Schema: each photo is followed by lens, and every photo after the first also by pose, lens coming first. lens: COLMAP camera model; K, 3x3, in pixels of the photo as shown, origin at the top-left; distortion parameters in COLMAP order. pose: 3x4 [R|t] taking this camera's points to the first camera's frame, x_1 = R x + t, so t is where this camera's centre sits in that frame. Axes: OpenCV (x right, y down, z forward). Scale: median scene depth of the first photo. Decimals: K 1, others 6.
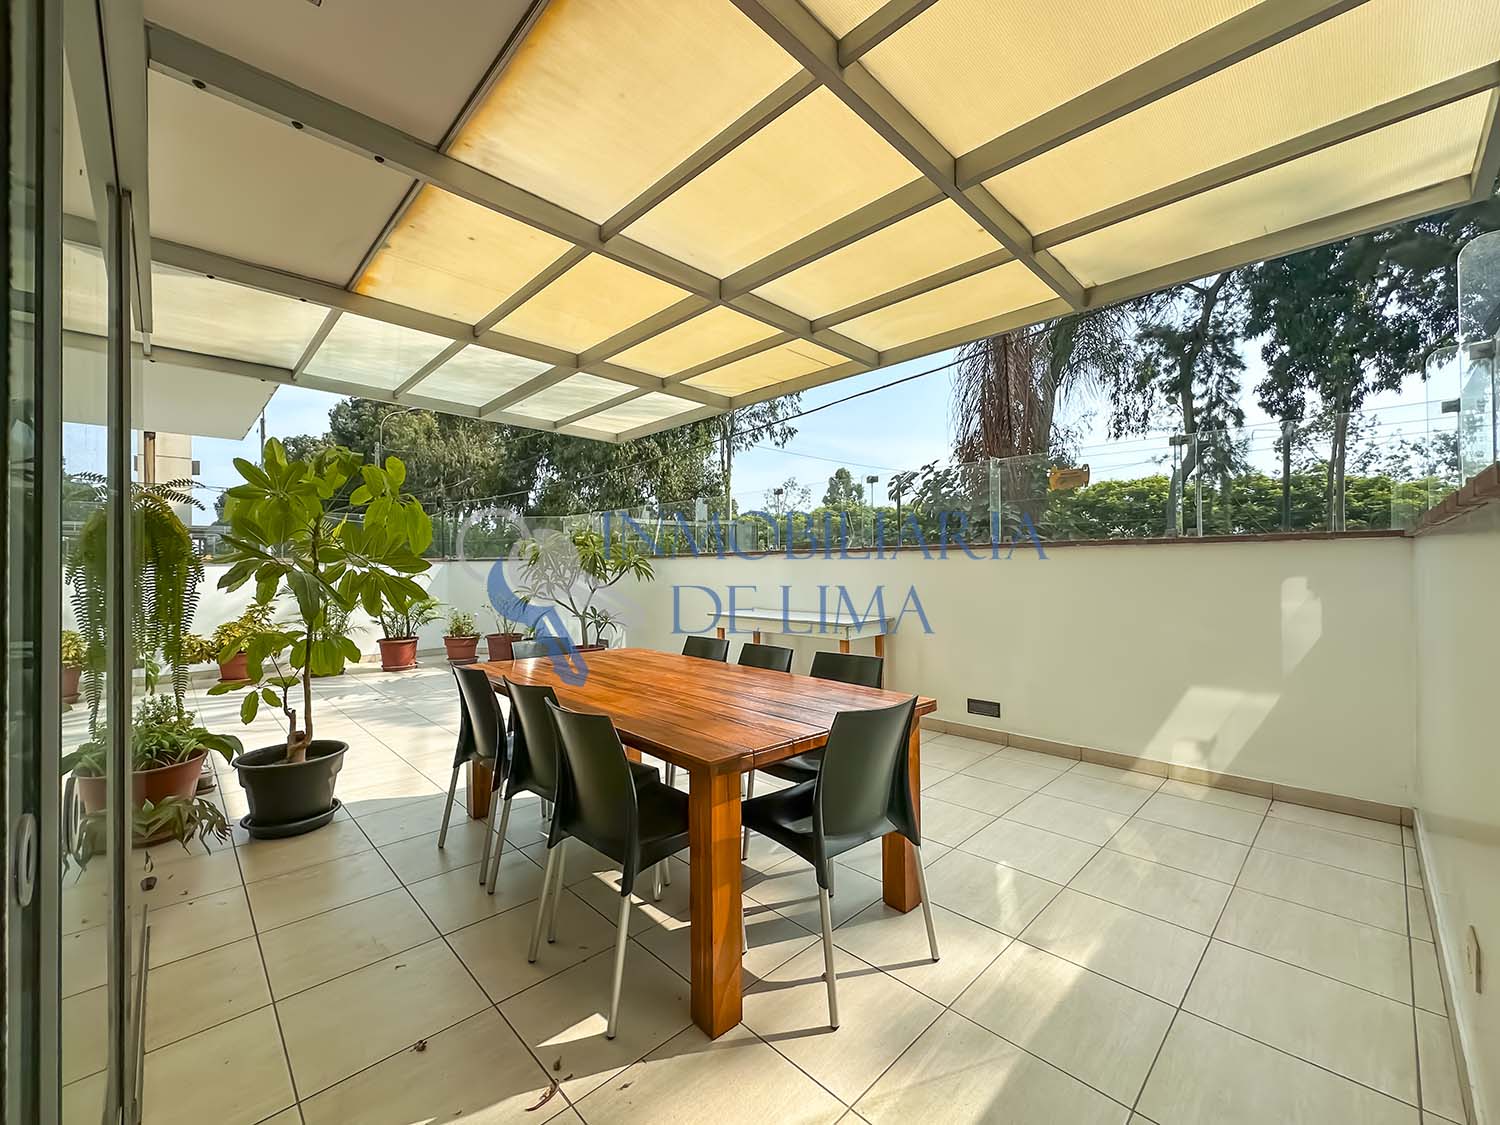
lens RADIAL K [[608.6, 0, 748.2], [0, 608.6, 563.2], [0, 0, 1]] dist [-0.001672, -0.000085]
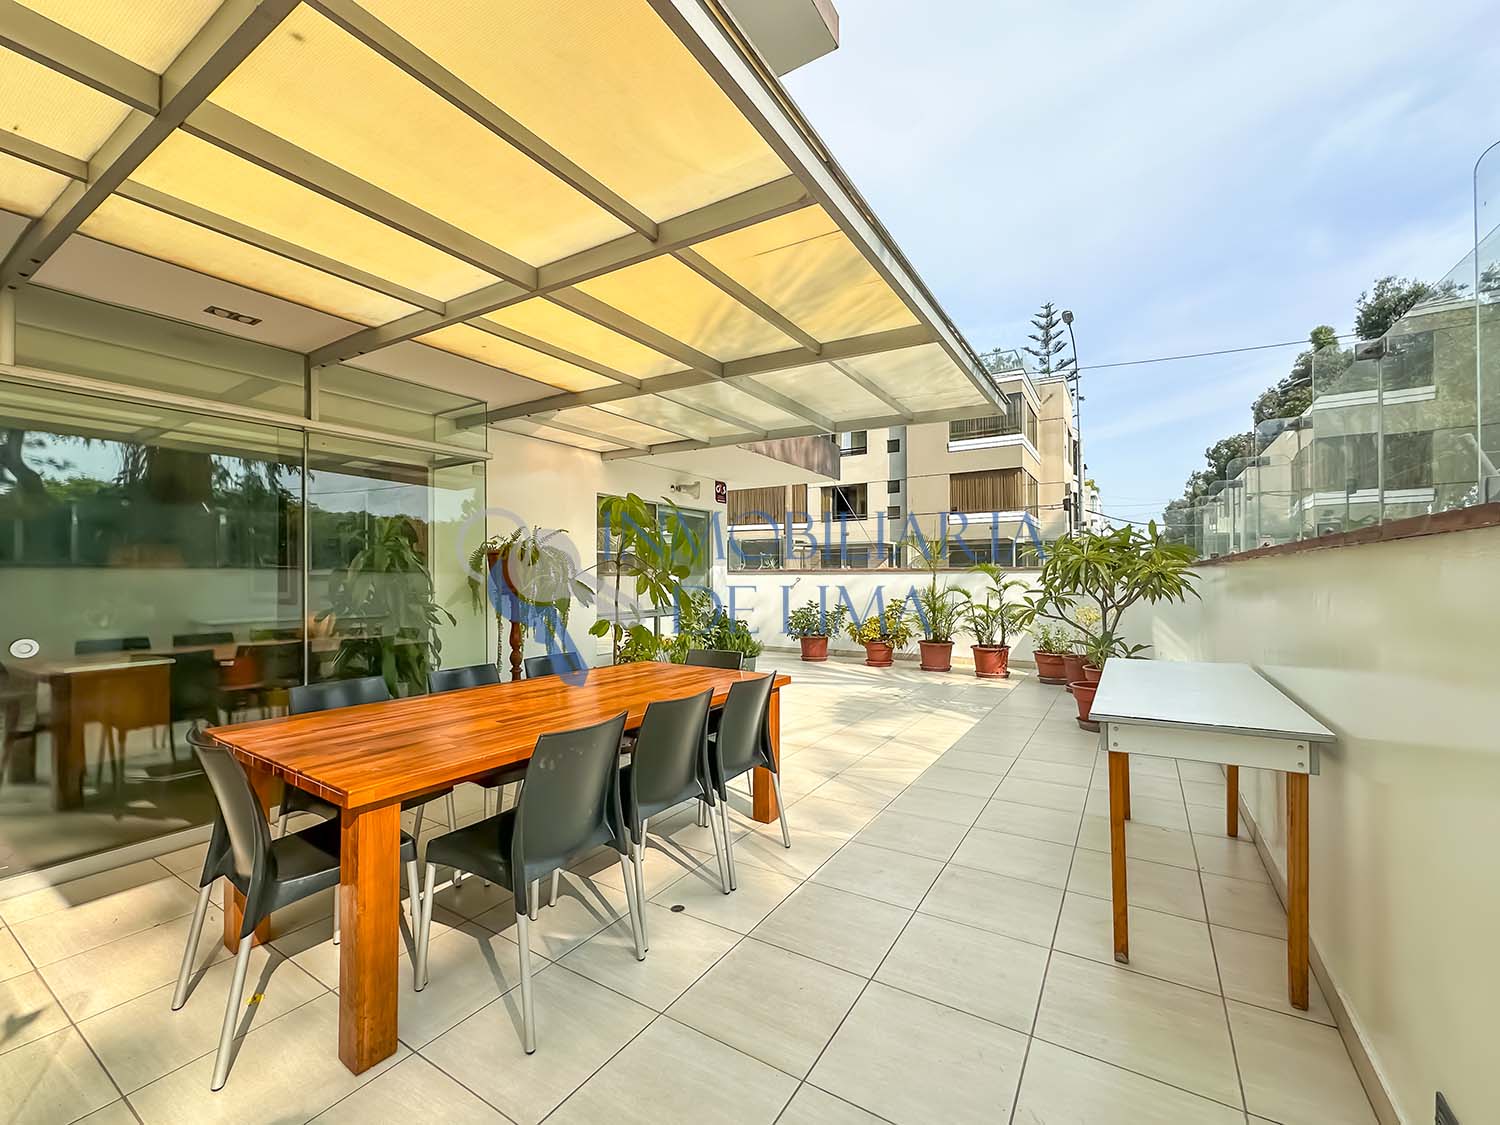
lens RADIAL K [[608.6, 0, 752.5], [0, 608.6, 569.3], [0, 0, 1]] dist [-0.001672, -0.000085]
pose [[0.245304, -0.004554, -0.969435, 0.696130], [0.007095, 0.999971, -0.002902, -0.008526], [0.969420, -0.006167, 0.245330, 0.828010]]
